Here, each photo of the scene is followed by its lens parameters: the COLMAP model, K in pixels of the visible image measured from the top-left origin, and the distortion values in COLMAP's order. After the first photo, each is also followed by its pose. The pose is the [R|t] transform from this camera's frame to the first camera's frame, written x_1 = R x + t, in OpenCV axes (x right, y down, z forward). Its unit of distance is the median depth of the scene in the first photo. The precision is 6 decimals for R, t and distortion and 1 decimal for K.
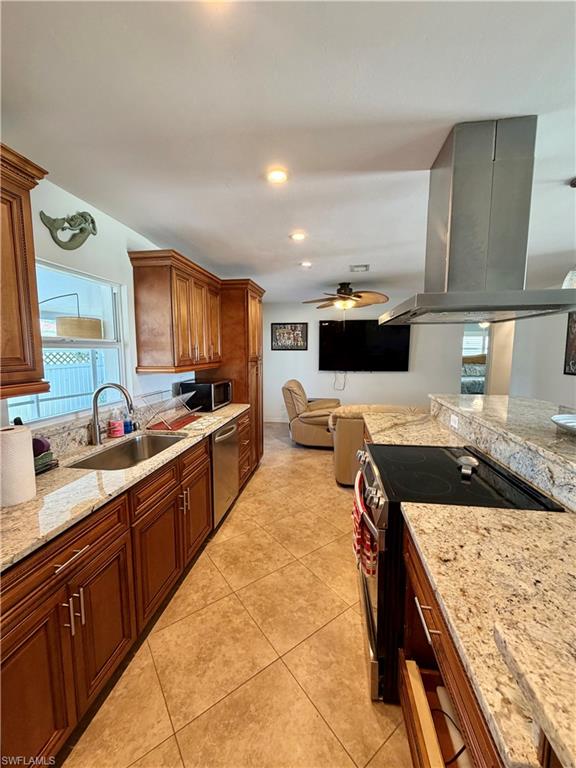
lens RADIAL K [[304.3, 0, 288.0], [0, 304.3, 384.0], [0, 0, 1]] dist [0.000315, 0.000210]
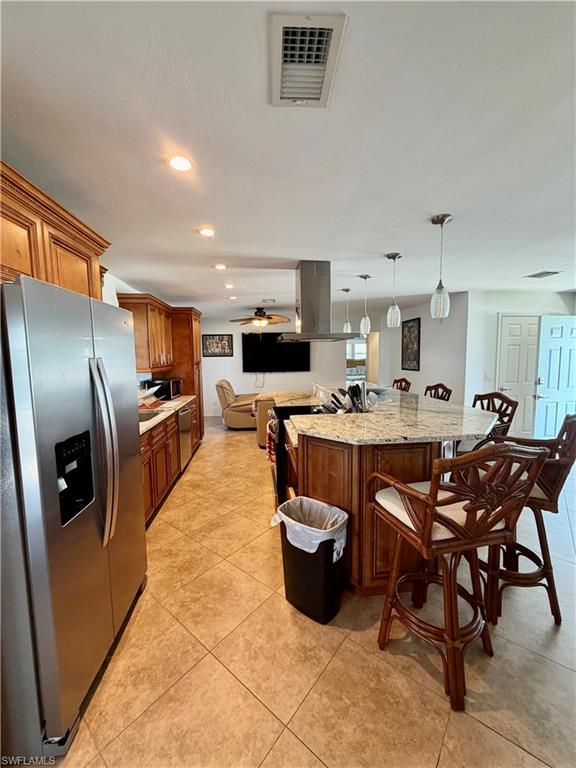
lens RADIAL K [[304.3, 0, 288.0], [0, 304.3, 384.0], [0, 0, 1]] dist [0.000315, 0.000210]
pose [[0.967266, -0.035226, 0.251307, -0.059391], [0.040130, 0.999090, -0.014415, 0.047661], [-0.250571, 0.024028, 0.967800, -0.430875]]
